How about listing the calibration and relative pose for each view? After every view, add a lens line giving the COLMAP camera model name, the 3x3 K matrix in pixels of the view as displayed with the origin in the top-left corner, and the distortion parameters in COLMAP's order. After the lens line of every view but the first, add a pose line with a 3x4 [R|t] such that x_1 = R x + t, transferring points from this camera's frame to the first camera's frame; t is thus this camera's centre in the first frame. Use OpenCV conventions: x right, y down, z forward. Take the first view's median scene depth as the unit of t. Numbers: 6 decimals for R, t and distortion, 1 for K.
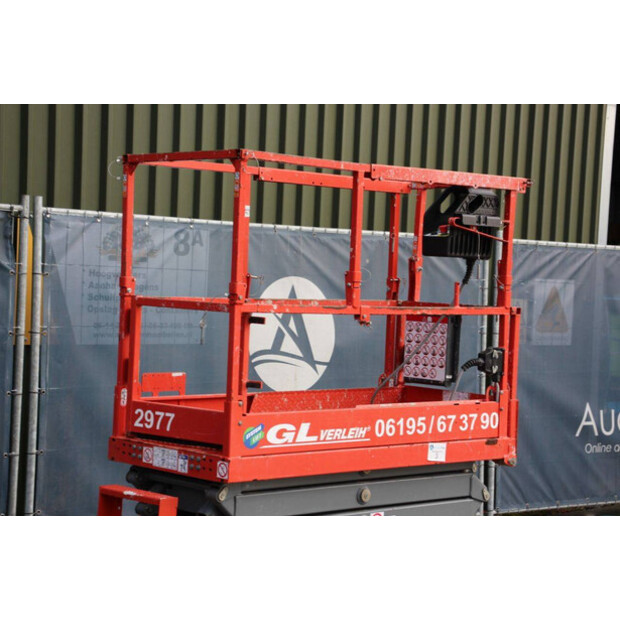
lens RADIAL K [[1464.0, 0, 310.0], [0, 1464.0, 319.9], [0, 0, 1]] dist [0.447518, 0.000000]
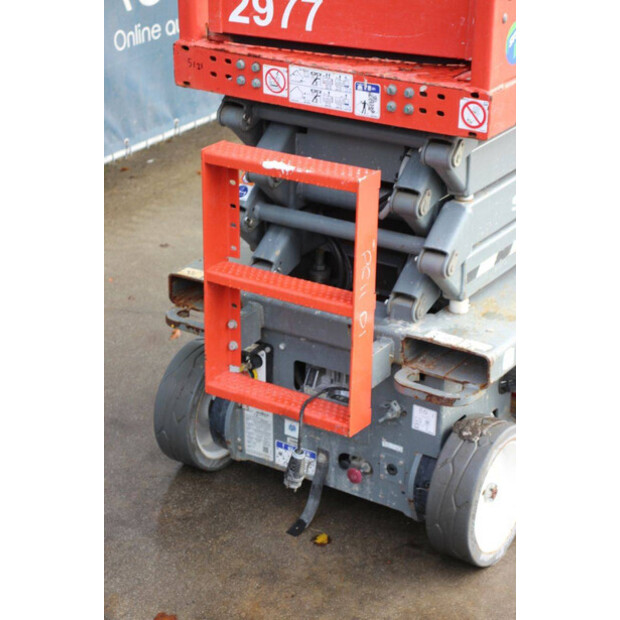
lens RADIAL K [[1464.0, 0, 319.0], [0, 1464.0, 315.4], [0, 0, 1]] dist [0.447518, 0.000000]
pose [[0.966879, -0.131469, 0.218769, -0.208667], [0.041441, 0.926624, 0.373698, -0.026841], [-0.251847, -0.352255, 0.901382, 0.457989]]
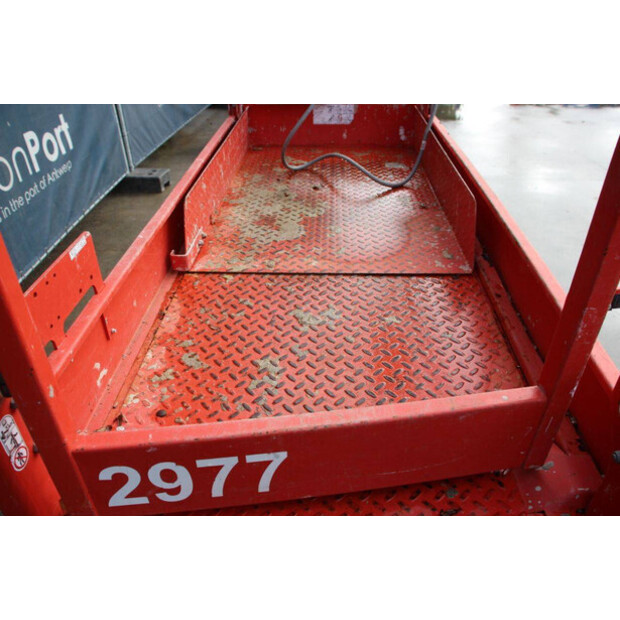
lens RADIAL K [[499.8, 0, 313.2], [0, 499.8, 326.3], [0, 0, 1]] dist [-0.107630, 0.042019]
pose [[0.704331, -0.449978, 0.549033, -0.122019], [0.061328, 0.809106, 0.584454, -0.010533], [-0.707217, -0.377978, 0.597475, 0.889025]]
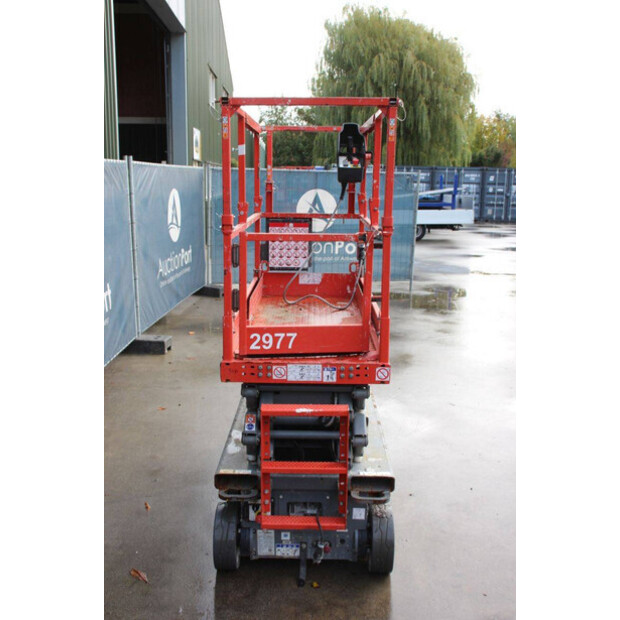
lens RADIAL K [[664.6, 0, 311.3], [0, 664.6, 317.3], [0, 0, 1]] dist [-0.021851, 0.000000]
pose [[0.683543, -0.182277, 0.706785, -0.421337], [0.041645, 0.976479, 0.211554, -0.054257], [-0.728721, -0.115172, 0.675056, 0.602007]]
